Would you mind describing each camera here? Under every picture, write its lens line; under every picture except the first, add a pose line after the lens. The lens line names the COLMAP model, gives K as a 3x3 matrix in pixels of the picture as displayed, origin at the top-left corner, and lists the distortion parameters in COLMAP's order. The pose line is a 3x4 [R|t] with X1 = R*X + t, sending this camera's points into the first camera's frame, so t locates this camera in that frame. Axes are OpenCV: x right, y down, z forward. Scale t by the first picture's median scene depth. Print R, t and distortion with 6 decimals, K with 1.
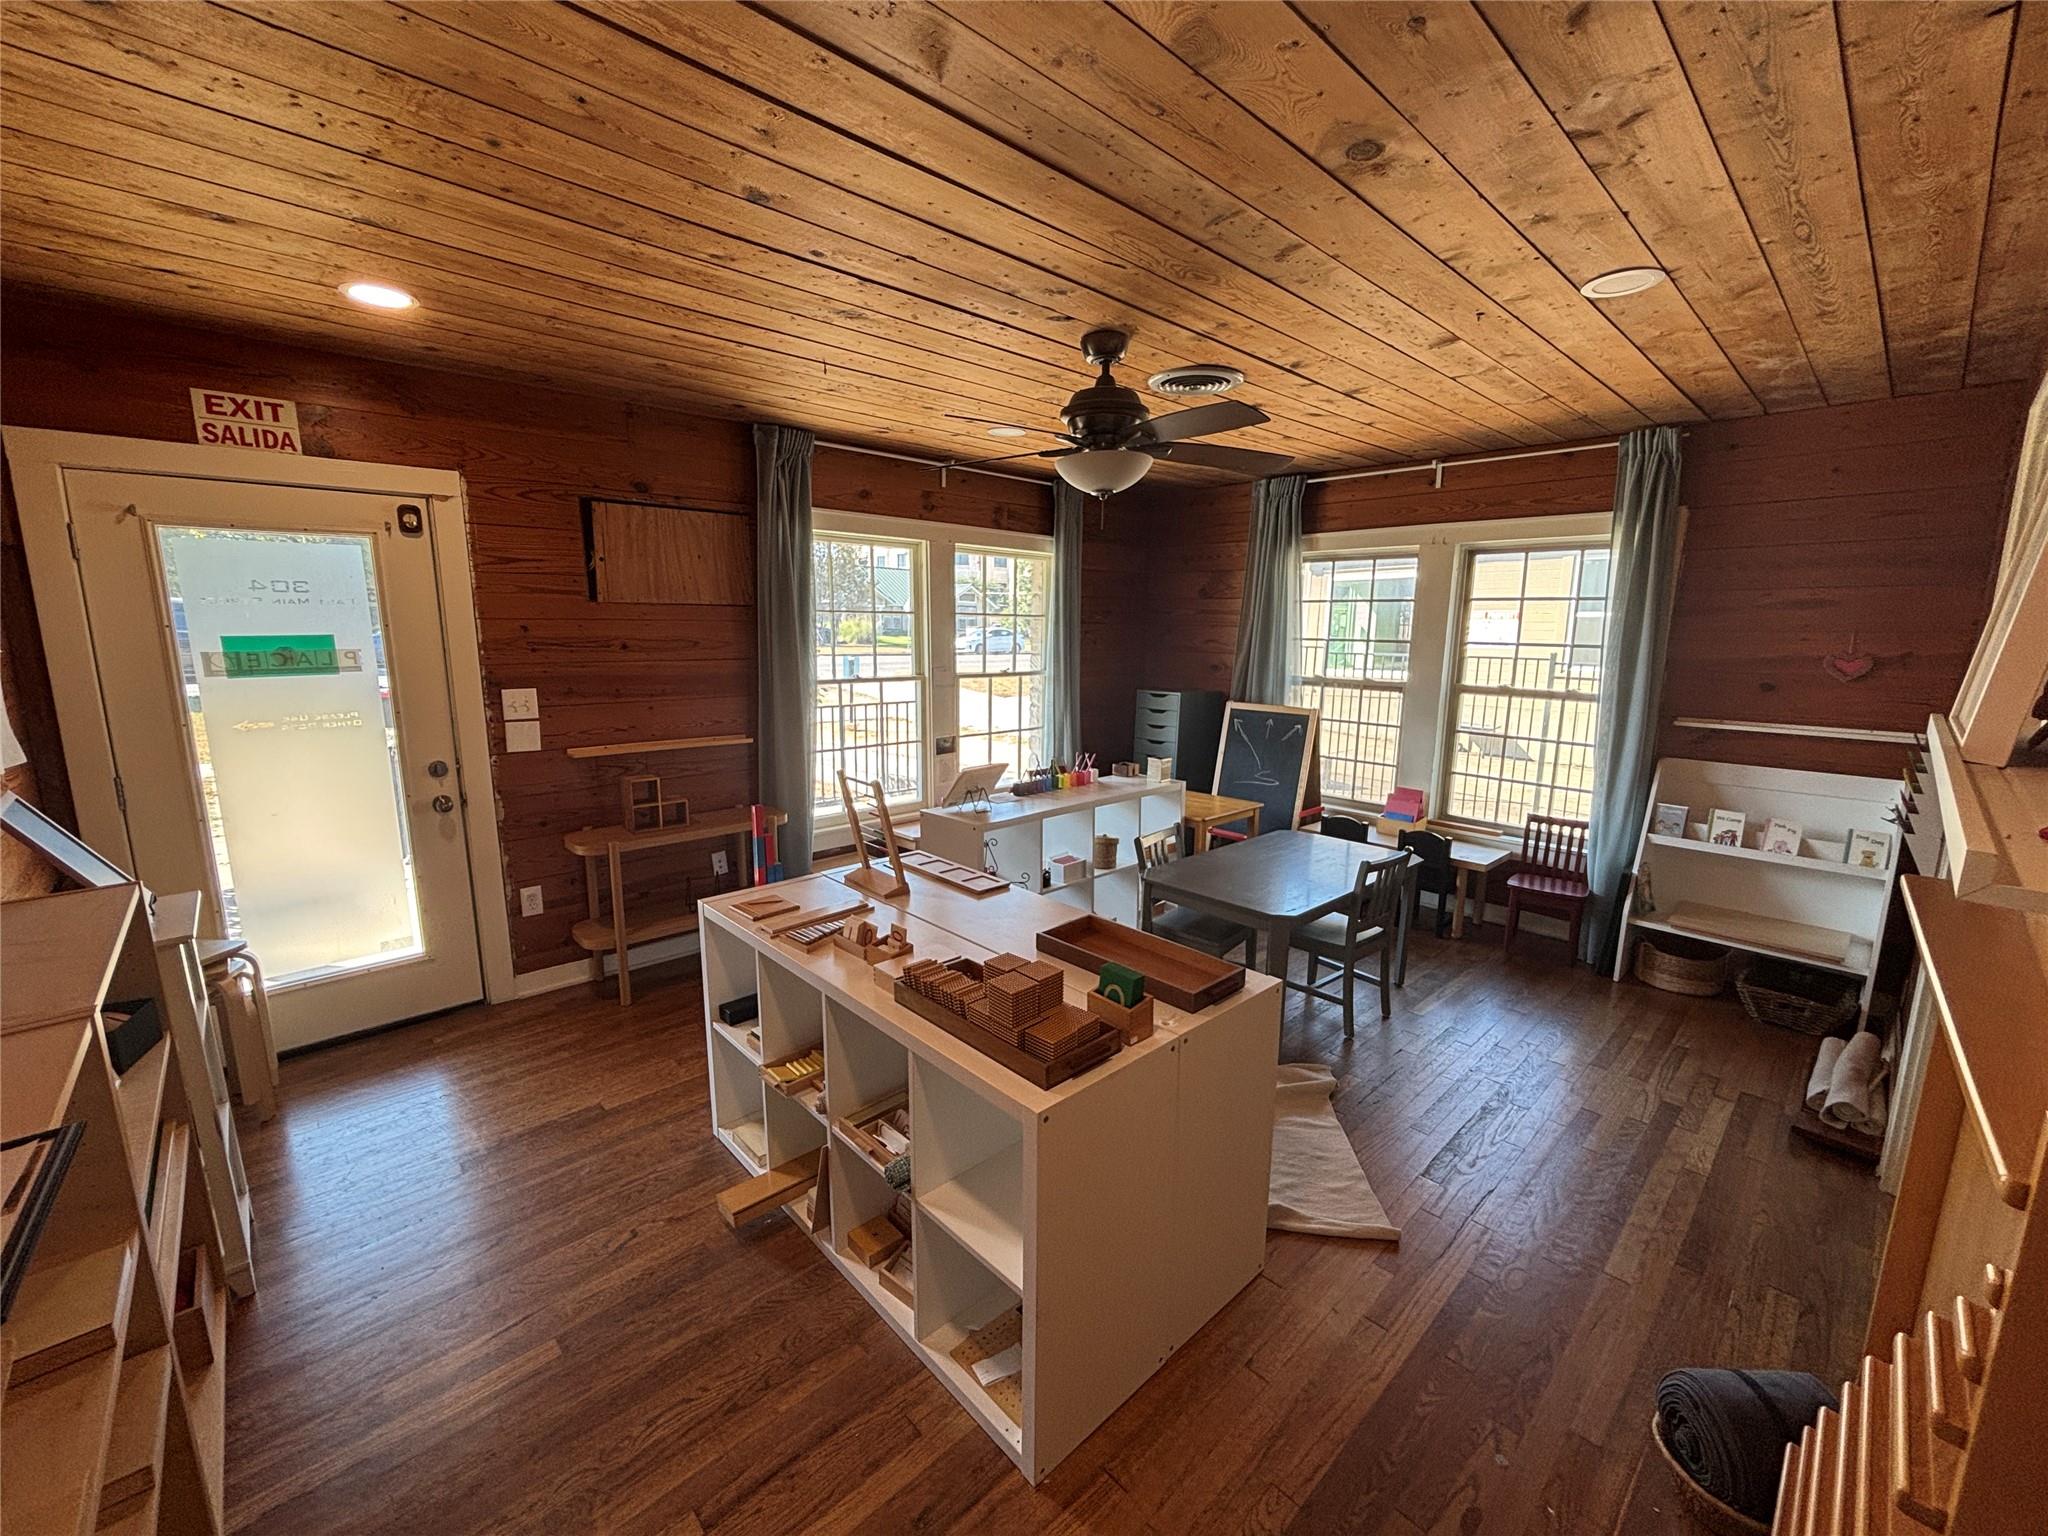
lens RADIAL K [[829.5, 0, 1021.6], [0, 829.5, 771.5], [0, 0, 1]] dist [-0.002033, -0.000120]
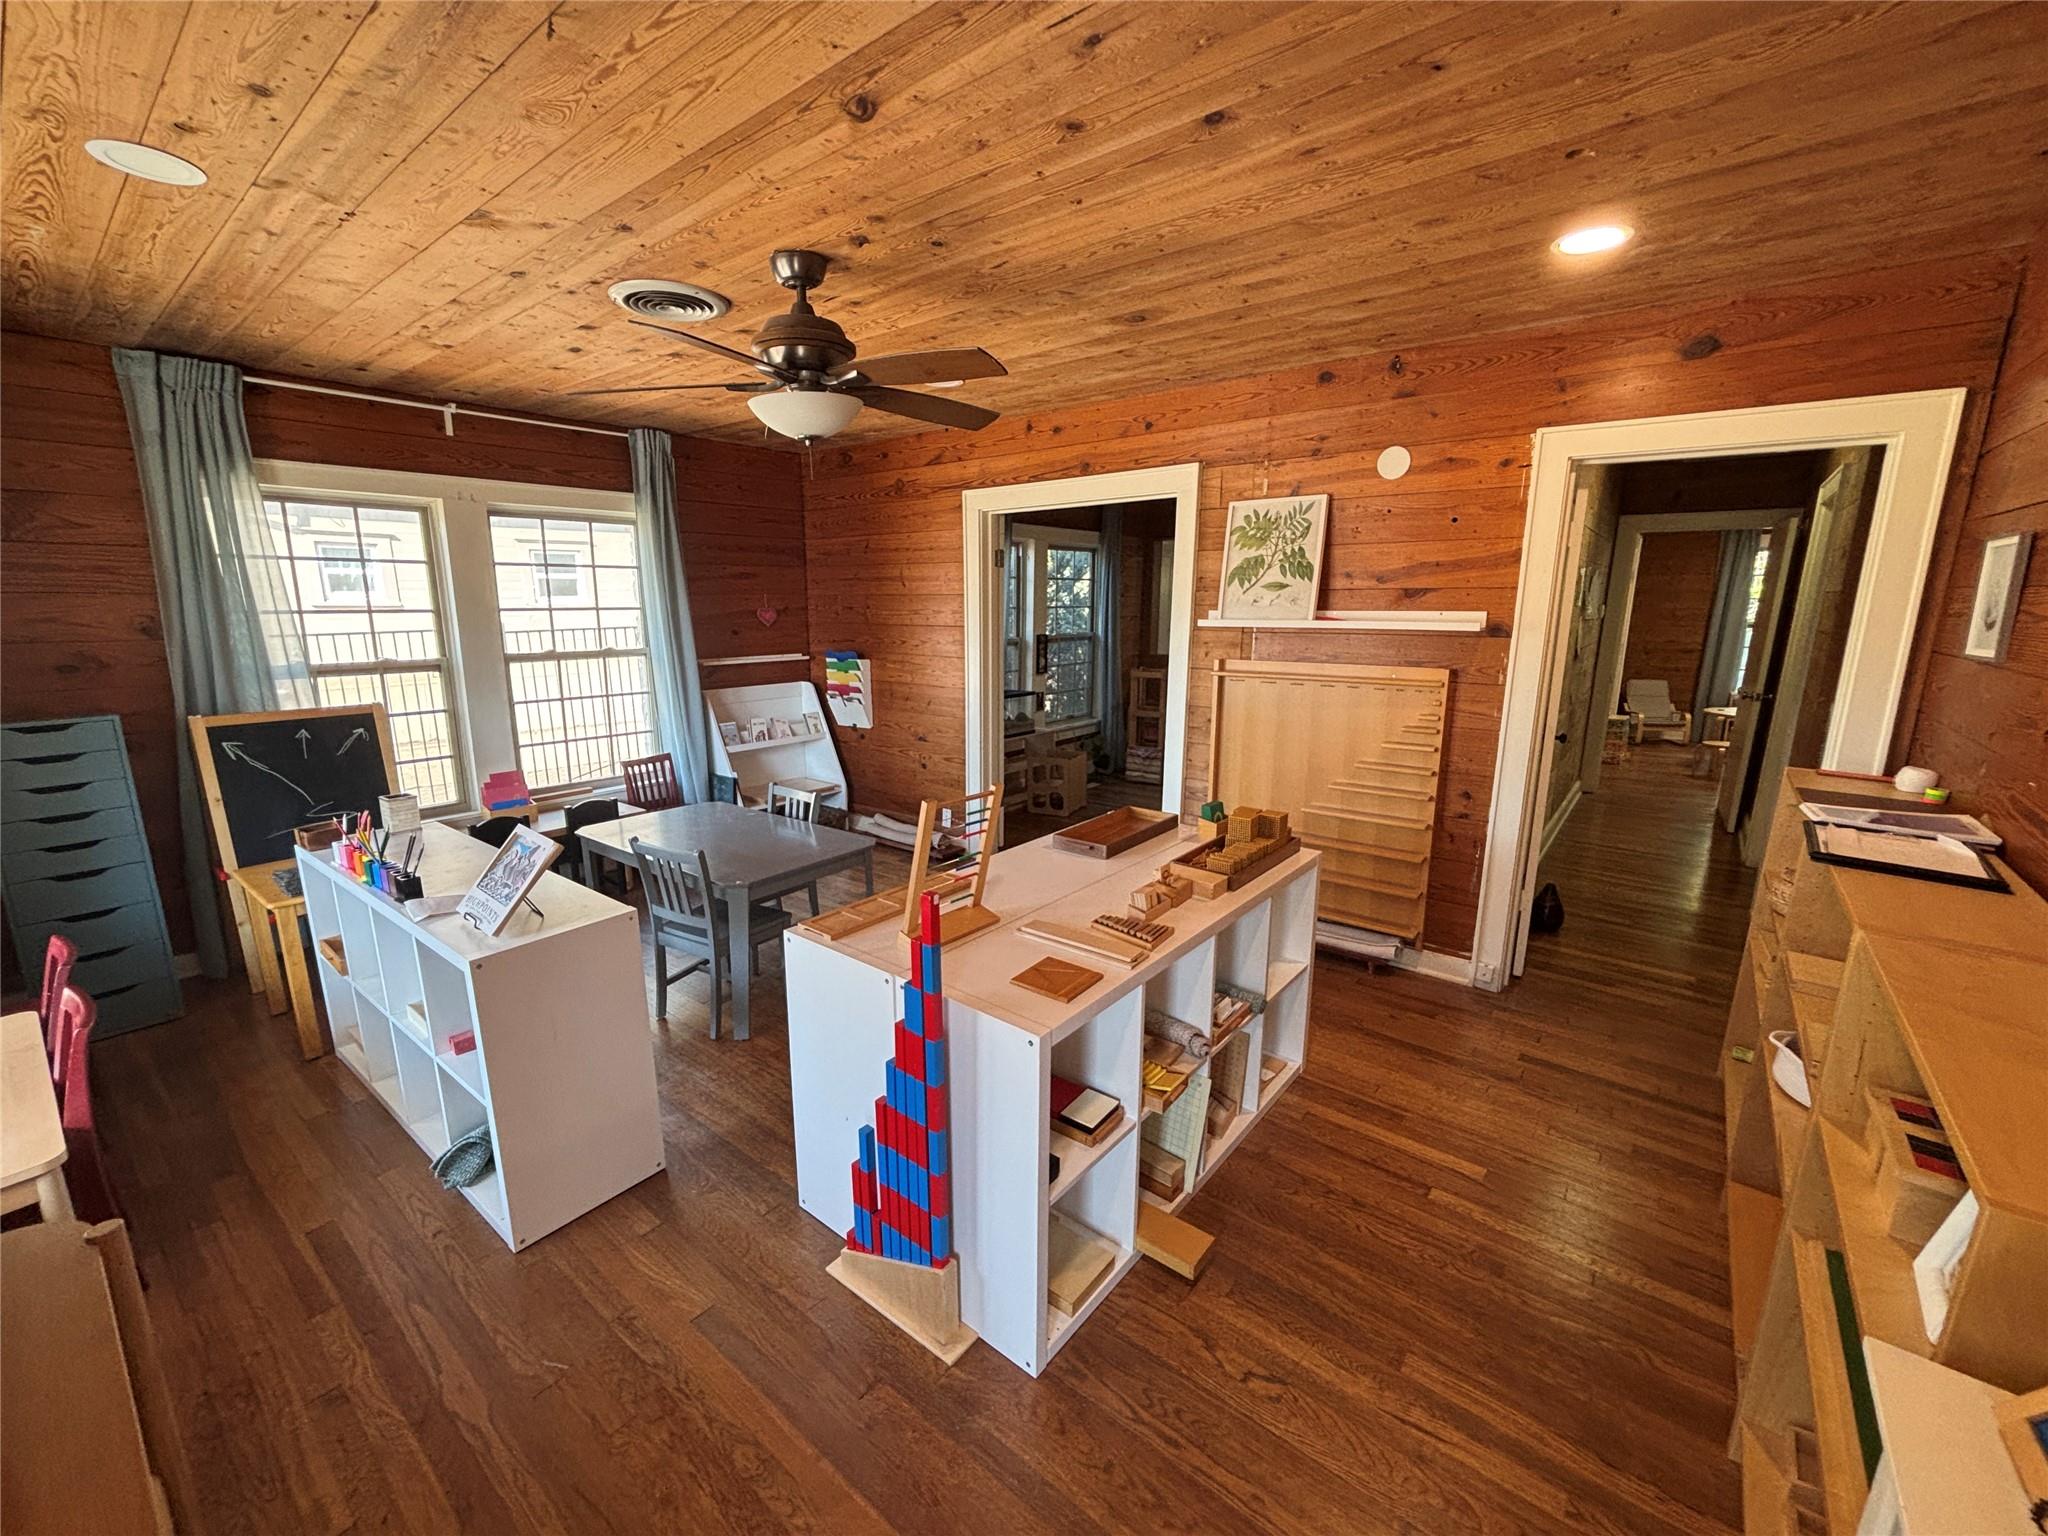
lens RADIAL K [[829.5, 0, 1021.6], [0, 829.5, 771.5], [0, 0, 1]] dist [-0.002033, -0.000120]
pose [[-0.140300, -0.213261, 0.966869, -0.552591], [0.172585, 0.956311, 0.235975, -0.108632], [-0.974952, 0.199974, -0.097365, 0.602393]]
